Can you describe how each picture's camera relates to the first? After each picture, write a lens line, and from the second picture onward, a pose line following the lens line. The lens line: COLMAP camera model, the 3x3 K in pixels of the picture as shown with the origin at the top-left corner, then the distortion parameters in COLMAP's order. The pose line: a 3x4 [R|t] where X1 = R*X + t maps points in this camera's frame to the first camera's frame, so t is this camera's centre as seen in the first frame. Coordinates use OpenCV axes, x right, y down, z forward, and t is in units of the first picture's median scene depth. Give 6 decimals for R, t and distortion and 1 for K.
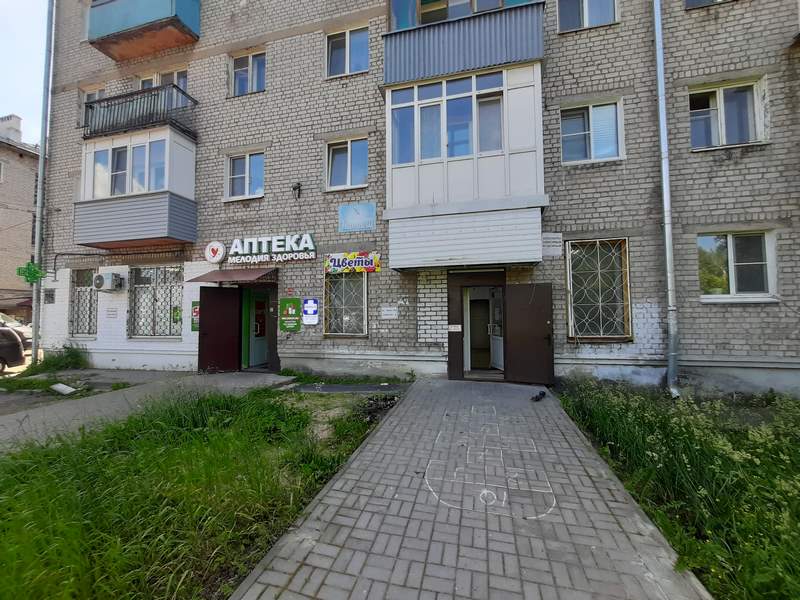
lens RADIAL K [[318.7, 0, 398.1], [0, 318.7, 300.4], [0, 0, 1]] dist [-0.002631, 0.001562]
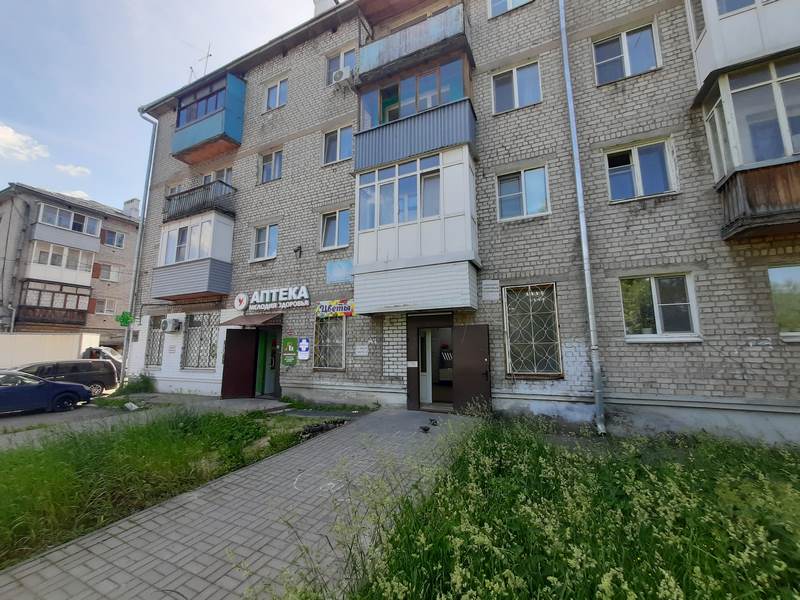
lens RADIAL K [[318.7, 0, 399.0], [0, 318.7, 298.9], [0, 0, 1]] dist [-0.002631, 0.001562]
pose [[0.982016, -0.026788, -0.186889, 0.362690], [0.005839, 0.993719, -0.111754, -0.019017], [0.188709, 0.108653, 0.976004, -0.165799]]
